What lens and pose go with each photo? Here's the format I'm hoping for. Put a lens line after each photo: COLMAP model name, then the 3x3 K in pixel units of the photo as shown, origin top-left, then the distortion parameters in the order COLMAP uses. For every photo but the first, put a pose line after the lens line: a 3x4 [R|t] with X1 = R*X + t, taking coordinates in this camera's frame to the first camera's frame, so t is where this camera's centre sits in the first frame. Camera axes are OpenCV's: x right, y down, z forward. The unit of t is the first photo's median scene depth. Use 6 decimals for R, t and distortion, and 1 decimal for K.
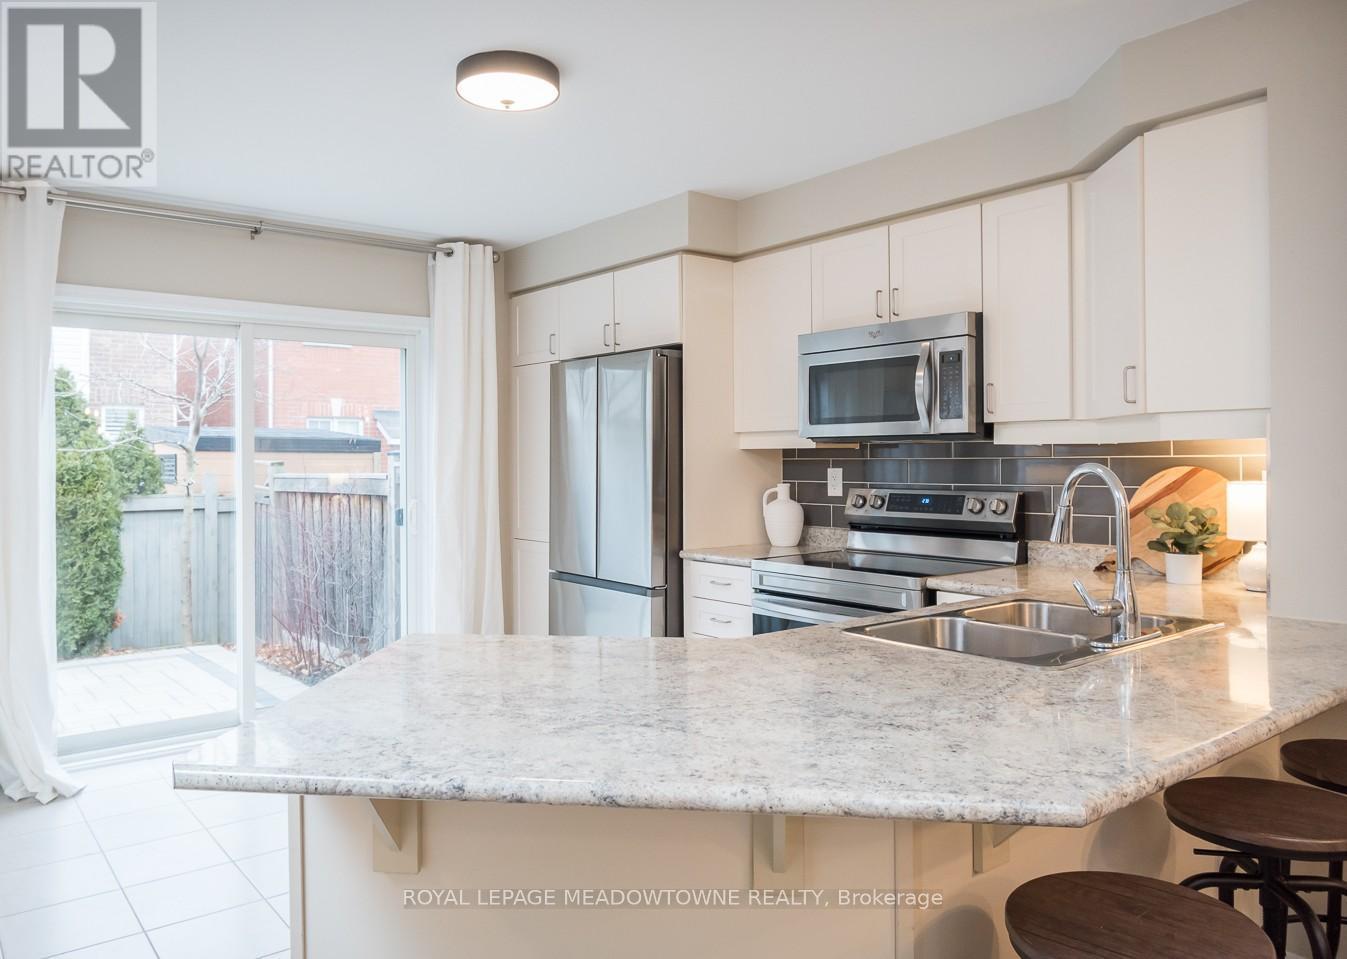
lens RADIAL K [[945.1, 0, 601.2], [0, 945.1, 469.4], [0, 0, 1]] dist [0.003934, -0.019346]
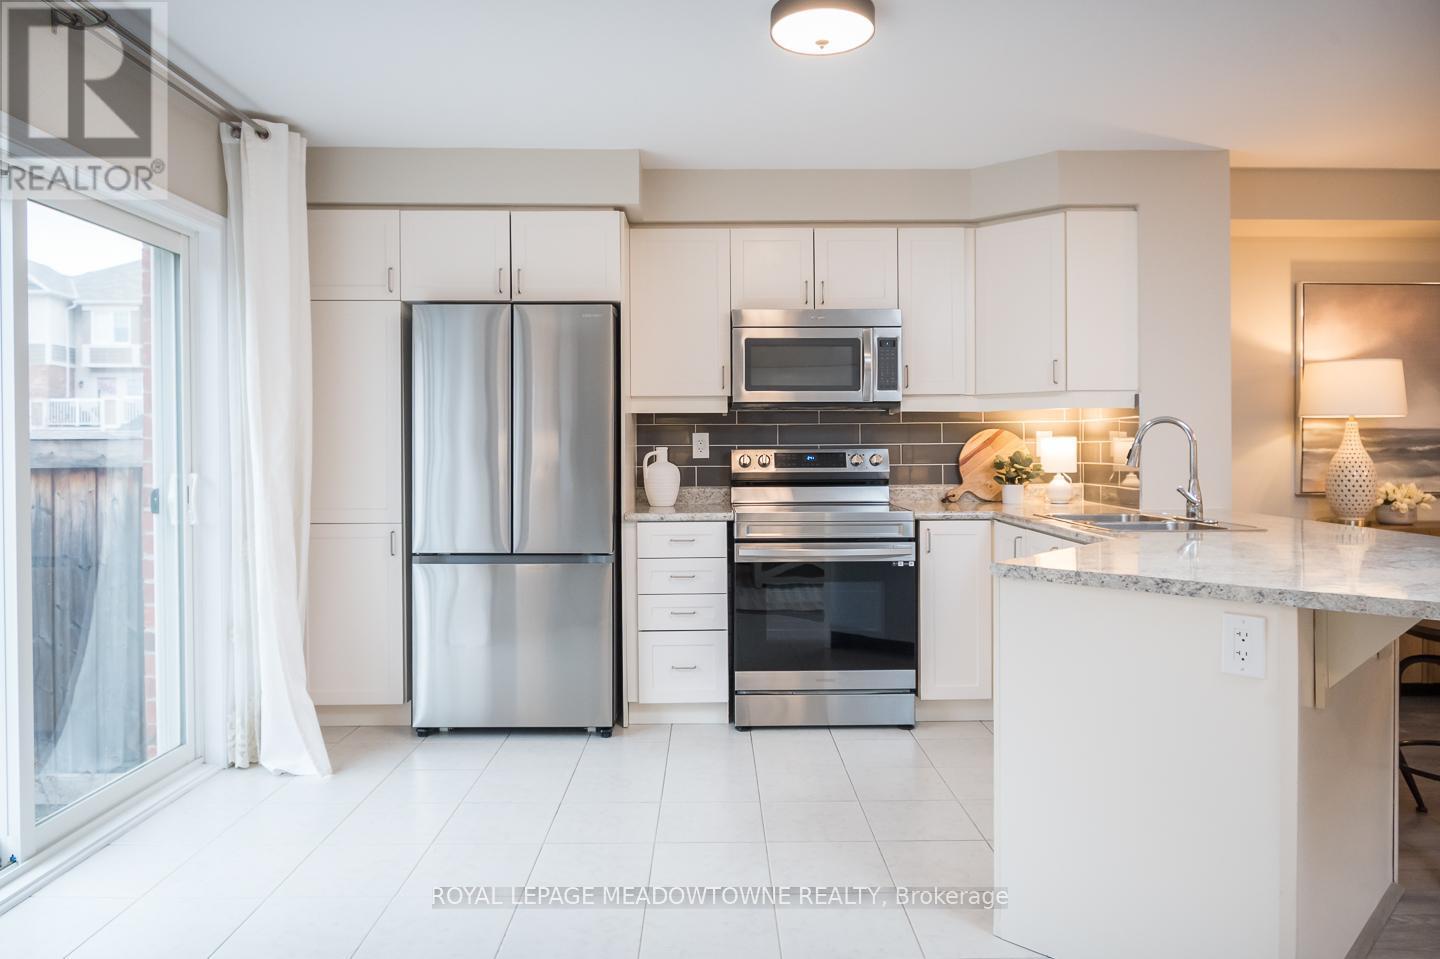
lens RADIAL K [[940.8, 0, 722.1], [0, 940.8, 457.1], [0, 0, 1]] dist [-0.002533, -0.005467]
pose [[0.584111, -0.004665, 0.811661, -0.775694], [0.010172, 0.999947, -0.001573, 0.035857], [-0.811610, 0.009175, 0.584127, 0.419109]]
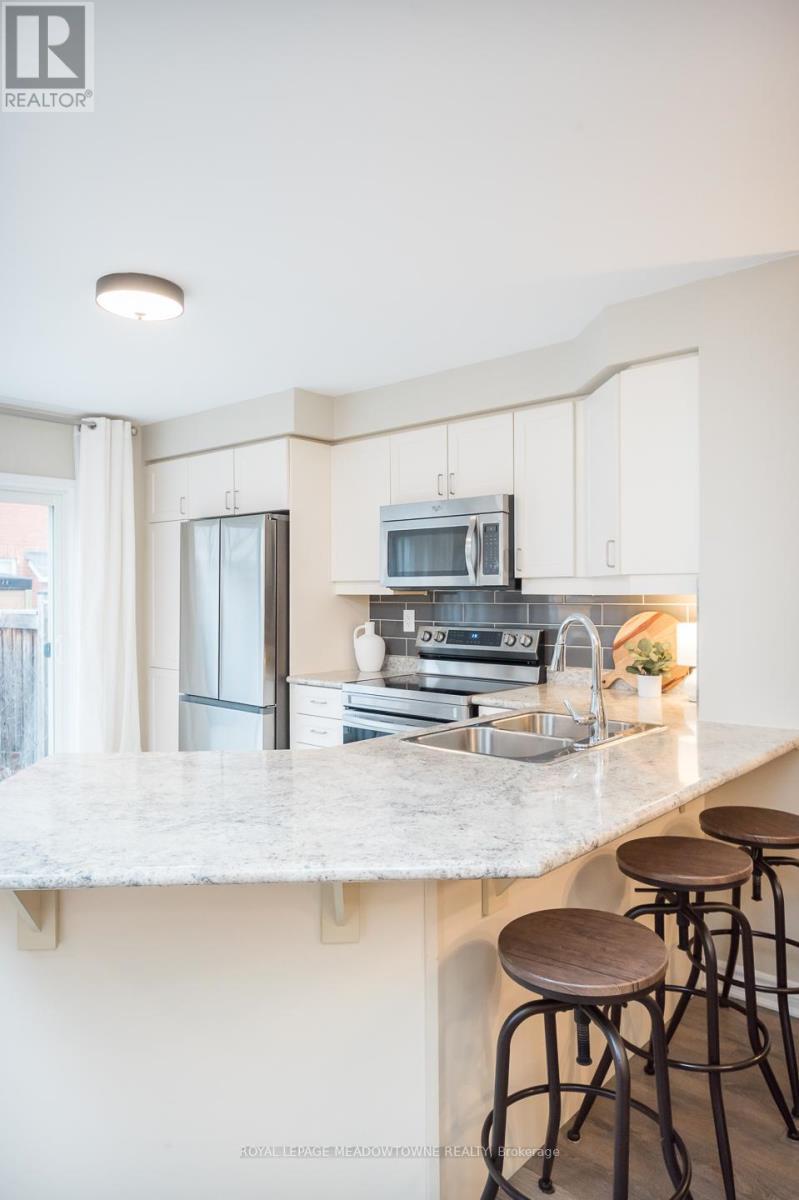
lens RADIAL K [[784.0, 0, 387.6], [0, 784.0, 602.2], [0, 0, 1]] dist [-0.002533, -0.005467]
pose [[0.980905, 0.002912, 0.194466, 0.015202], [-0.002854, 0.999996, -0.000575, -0.013593], [-0.194467, 0.000009, 0.980909, -0.043684]]
